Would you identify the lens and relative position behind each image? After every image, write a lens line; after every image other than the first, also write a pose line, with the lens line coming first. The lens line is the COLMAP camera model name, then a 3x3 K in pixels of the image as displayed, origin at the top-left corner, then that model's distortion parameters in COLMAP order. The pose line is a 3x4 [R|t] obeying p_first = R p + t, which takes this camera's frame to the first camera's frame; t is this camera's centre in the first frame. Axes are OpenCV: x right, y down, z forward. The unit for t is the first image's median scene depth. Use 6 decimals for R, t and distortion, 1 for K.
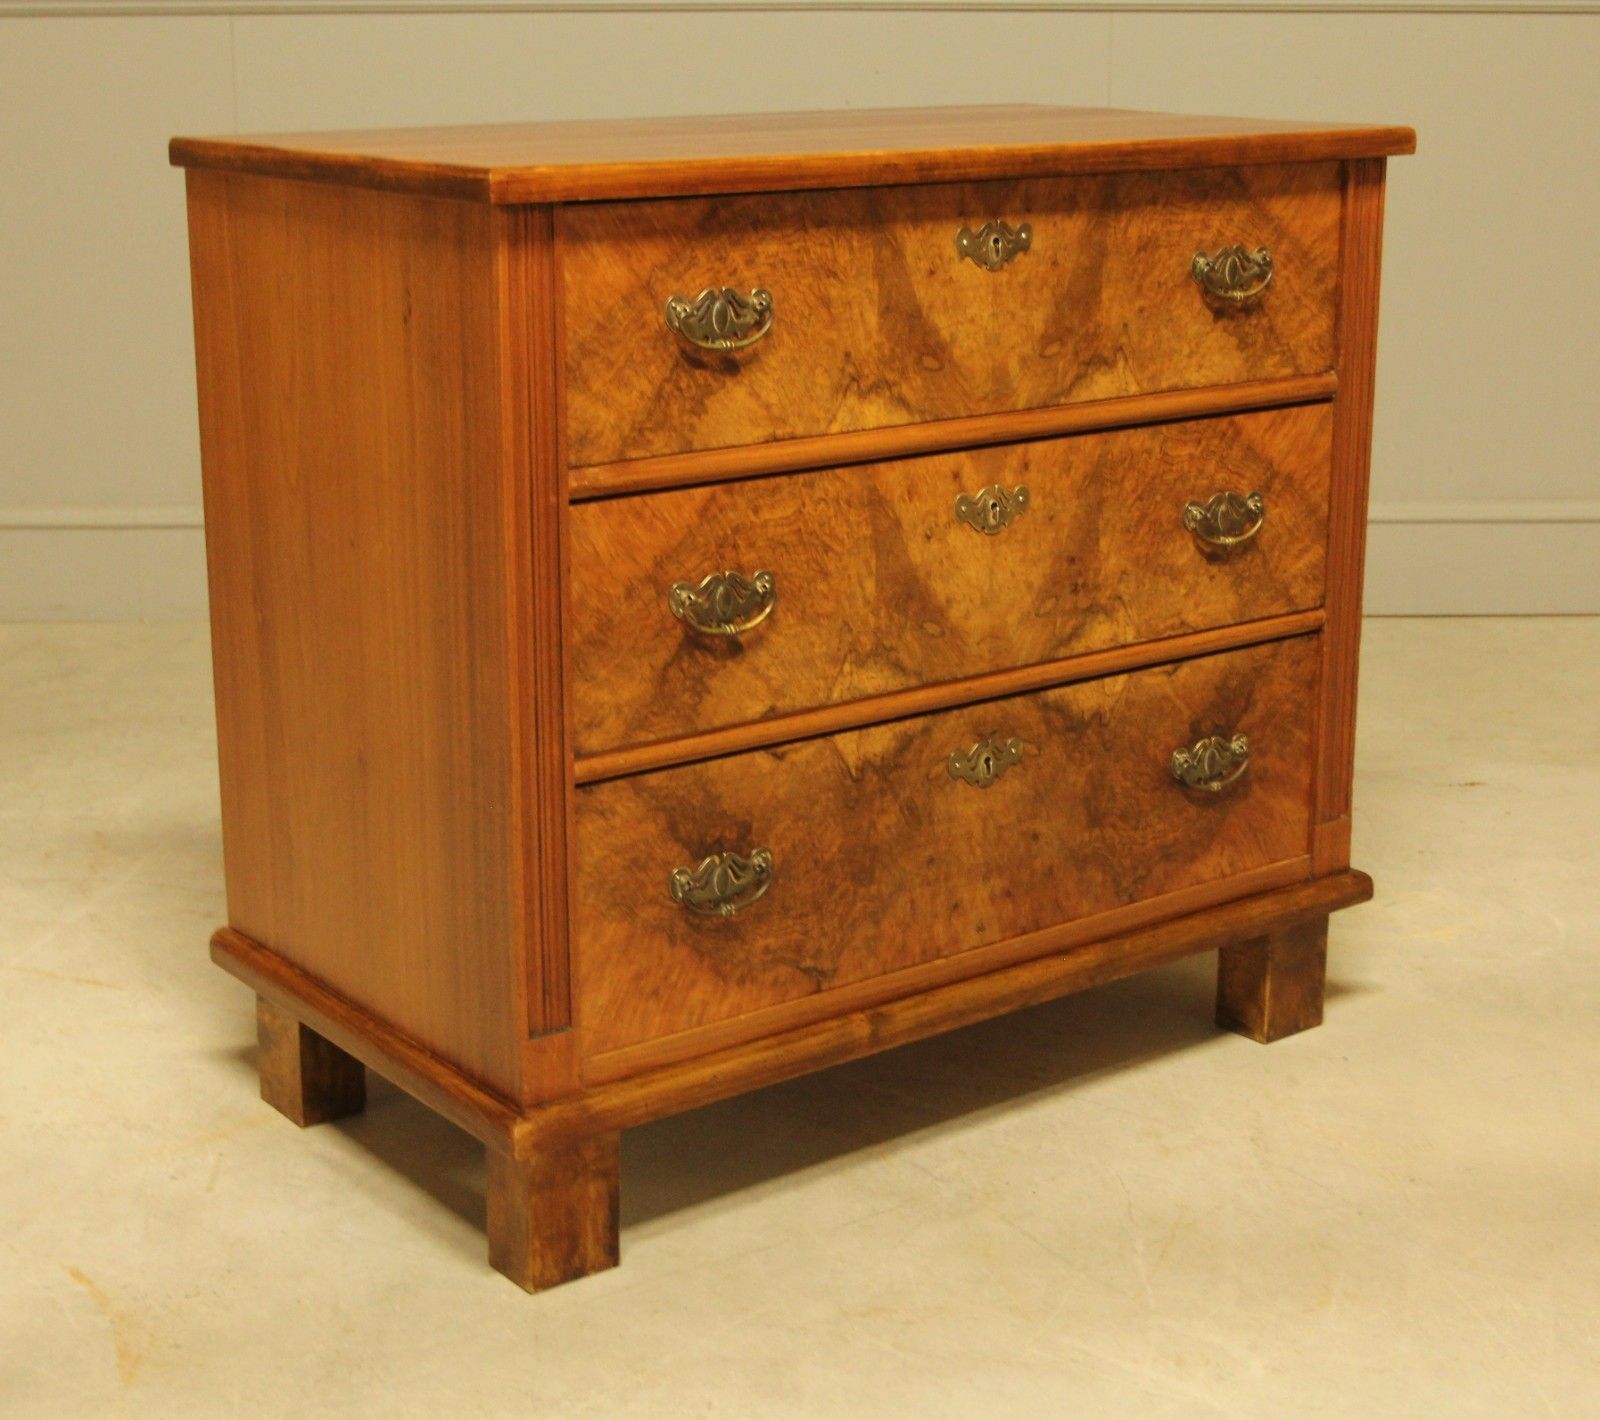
lens RADIAL K [[2672.3, 0, 799.0], [0, 2672.3, 665.2], [0, 0, 1]] dist [-0.003970, -0.075666]
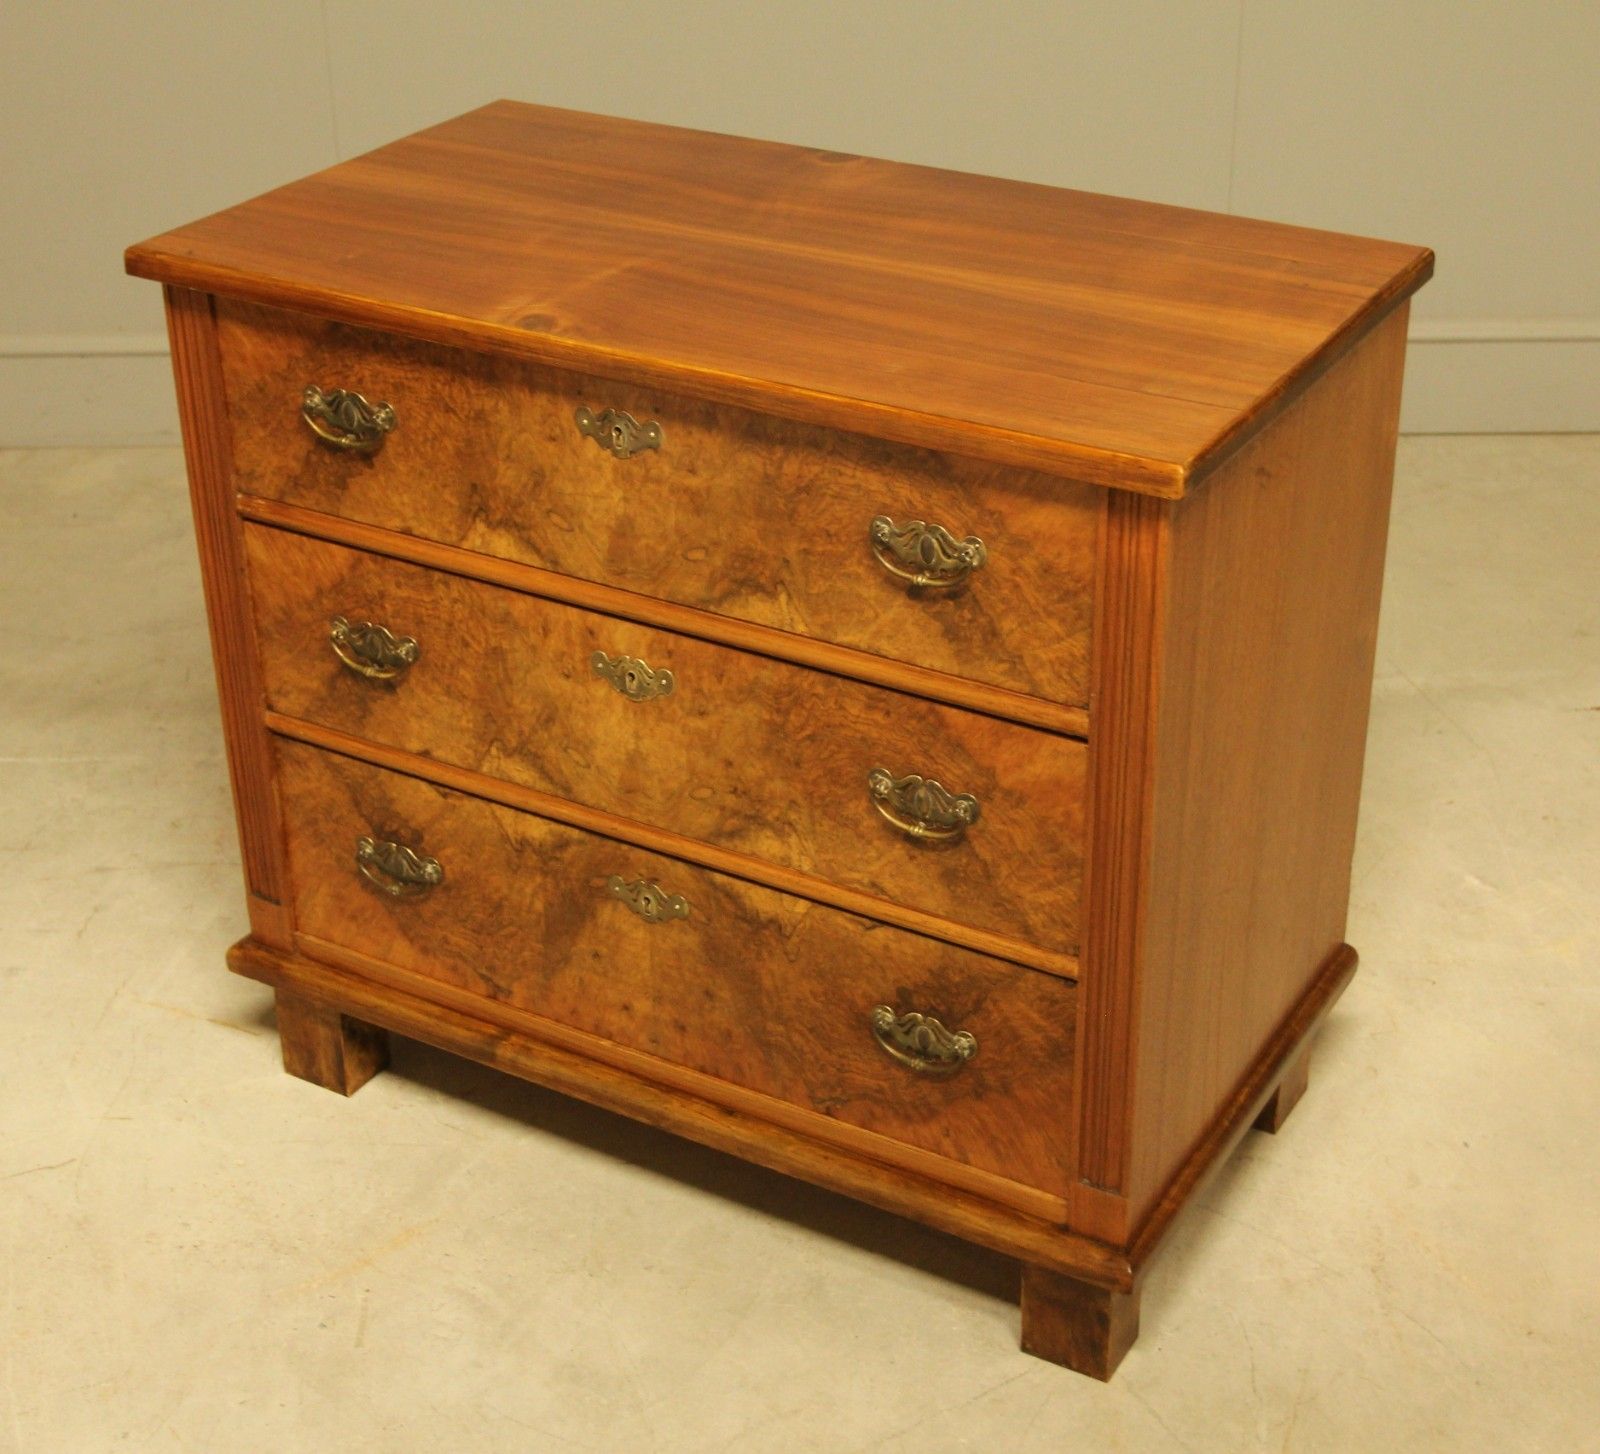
lens RADIAL K [[2612.9, 0, 800.0], [0, 2612.9, 727.0], [0, 0, 1]] dist [-0.009080, -0.010991]
pose [[0.375699, 0.446590, -0.812039, 0.895713], [-0.214995, 0.894326, 0.392375, -0.438498], [0.901458, 0.027170, 0.432012, 0.638269]]
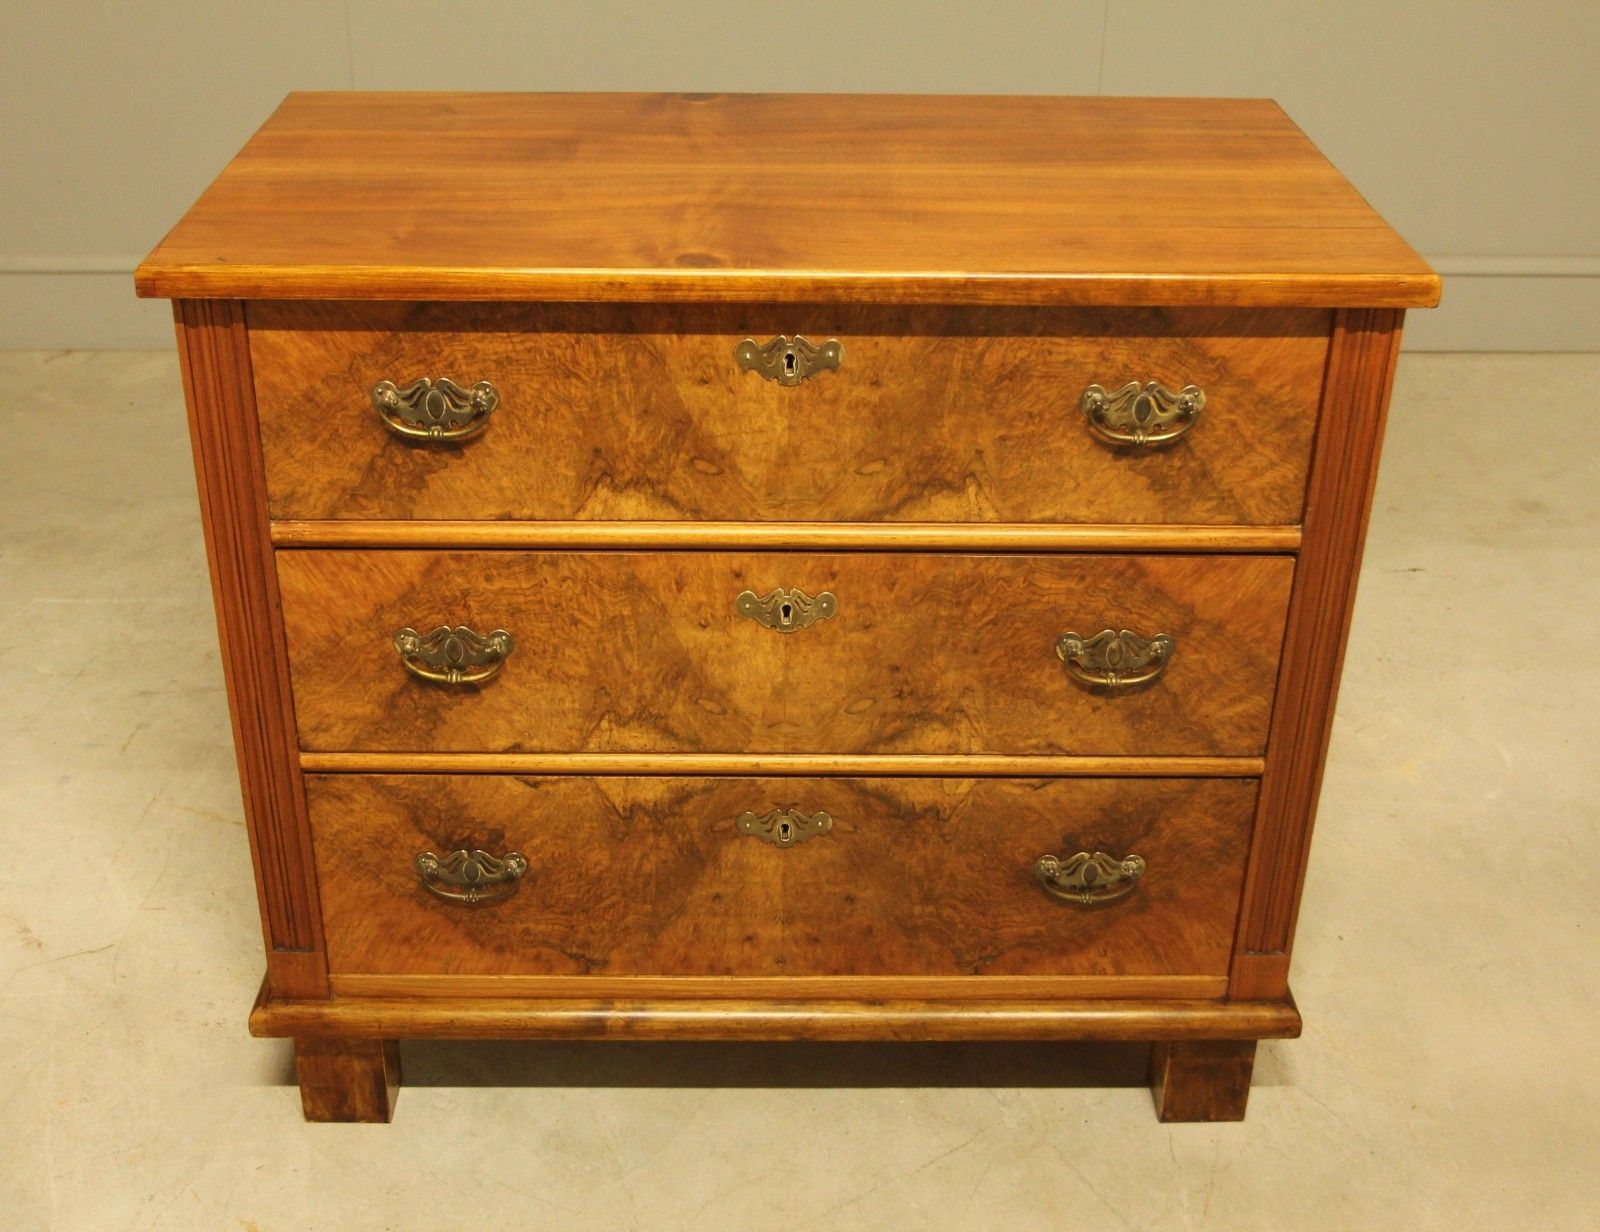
lens RADIAL K [[1941.5, 0, 753.5], [0, 1941.5, 615.3], [0, 0, 1]] dist [-0.056152, 0.029914]
pose [[0.796903, 0.296307, -0.526449, 0.442286], [-0.156268, 0.942897, 0.294153, -0.266517], [0.583546, -0.152144, 0.797700, 0.420637]]
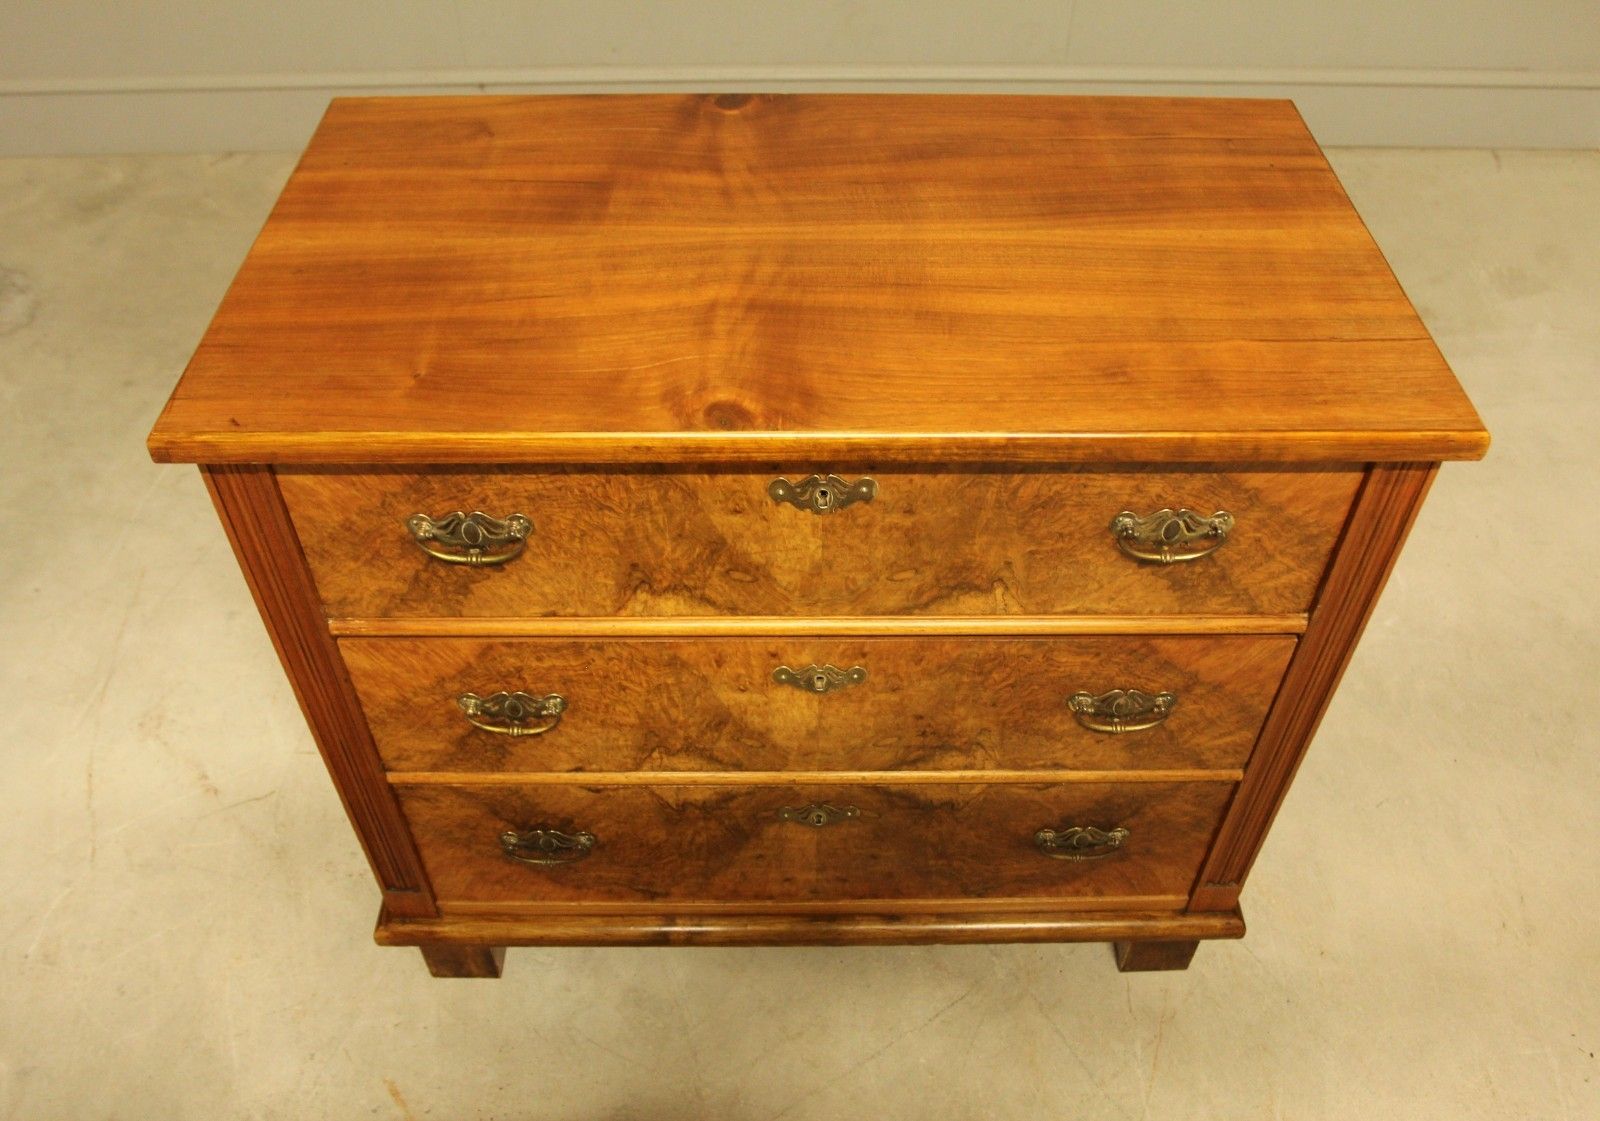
lens RADIAL K [[1314.1, 0, 800.0], [0, 1314.1, 560.5], [0, 0, 1]] dist [-0.096065, 0.071891]
pose [[0.801465, 0.427464, -0.418244, 0.264074], [-0.152261, 0.822161, 0.548514, -0.381919], [0.578335, -0.375933, 0.724019, 0.638060]]
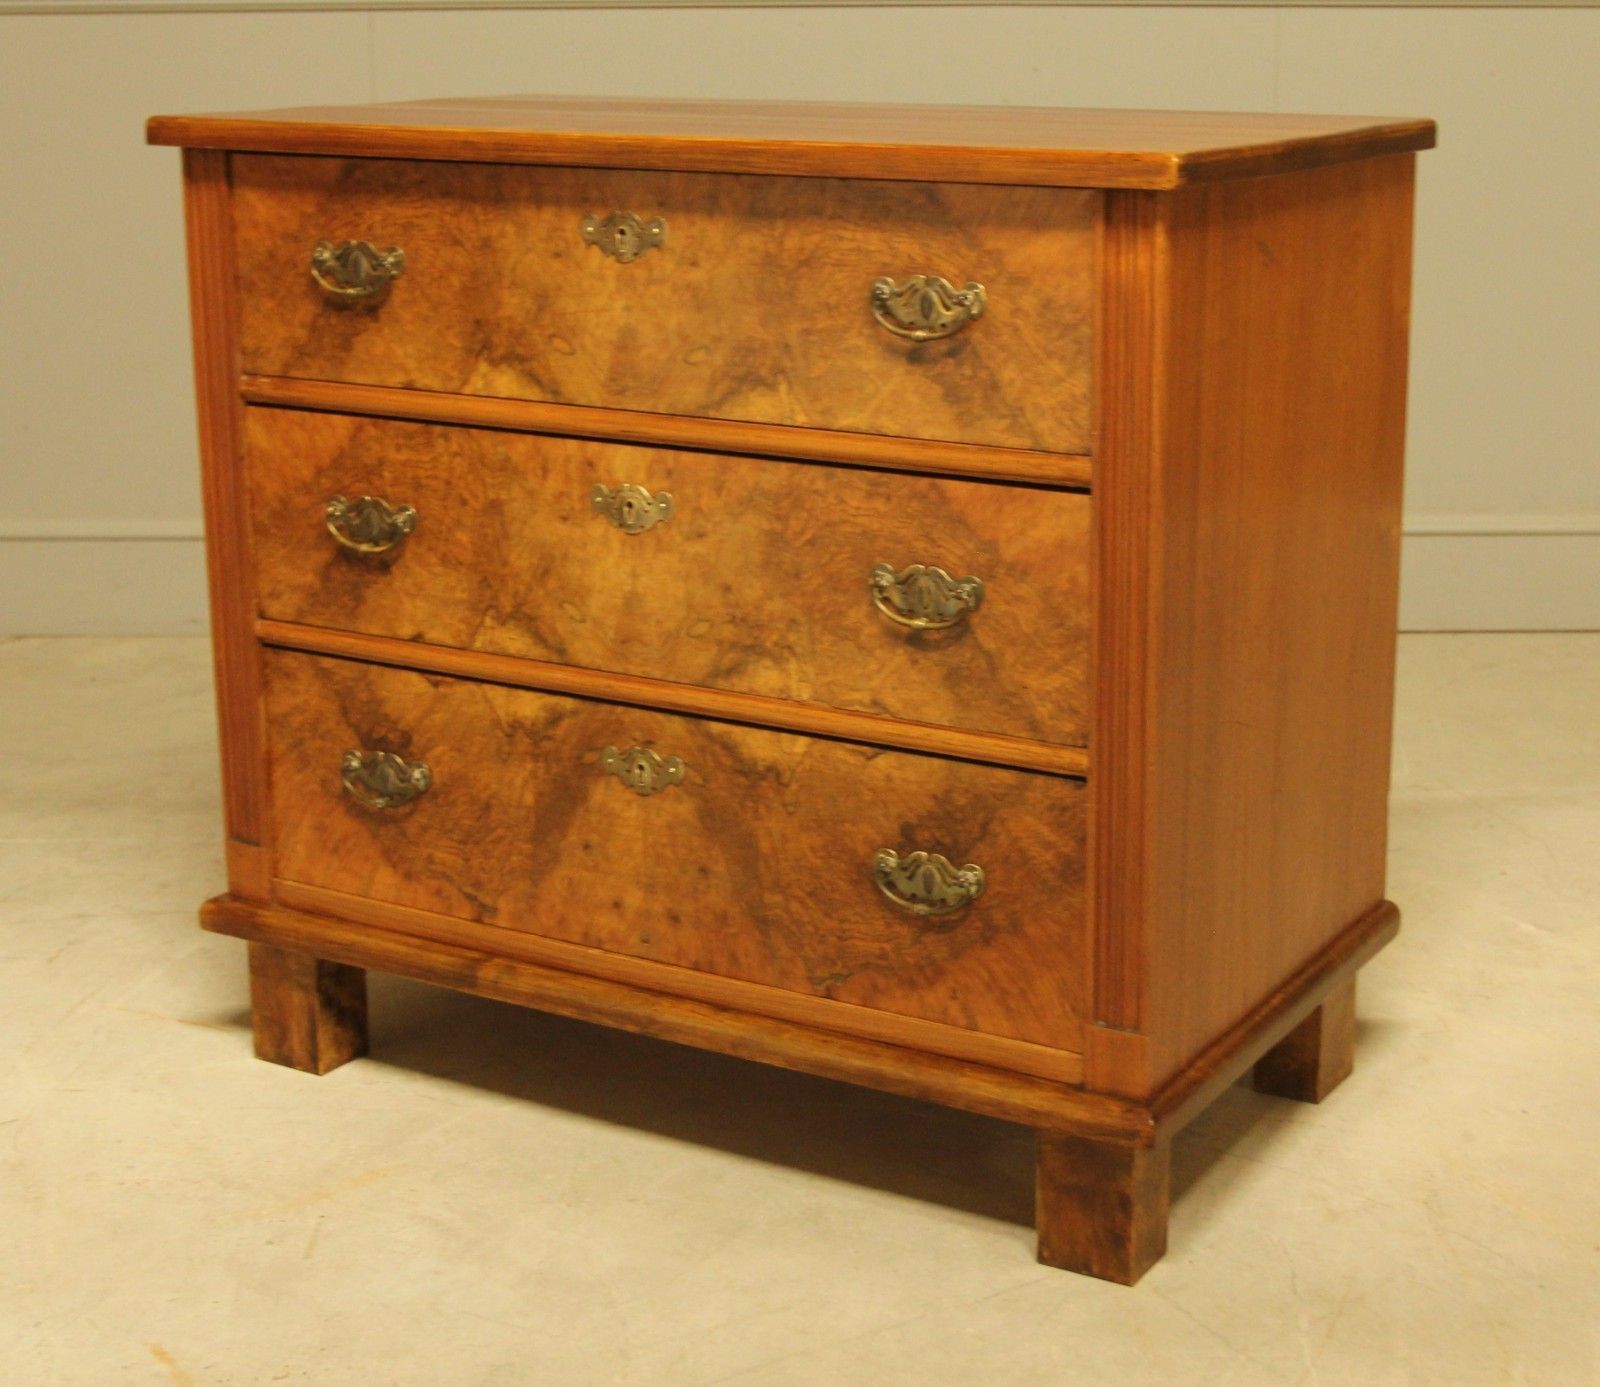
lens RADIAL K [[2674.0, 0, 885.5], [0, 2674.0, 620.1], [0, 0, 1]] dist [-0.012193, 0.026918]
pose [[0.375533, 0.219813, -0.900365, 0.990359], [-0.225675, 0.963915, 0.141202, -0.177466], [0.898913, 0.150164, 0.411589, 0.692210]]
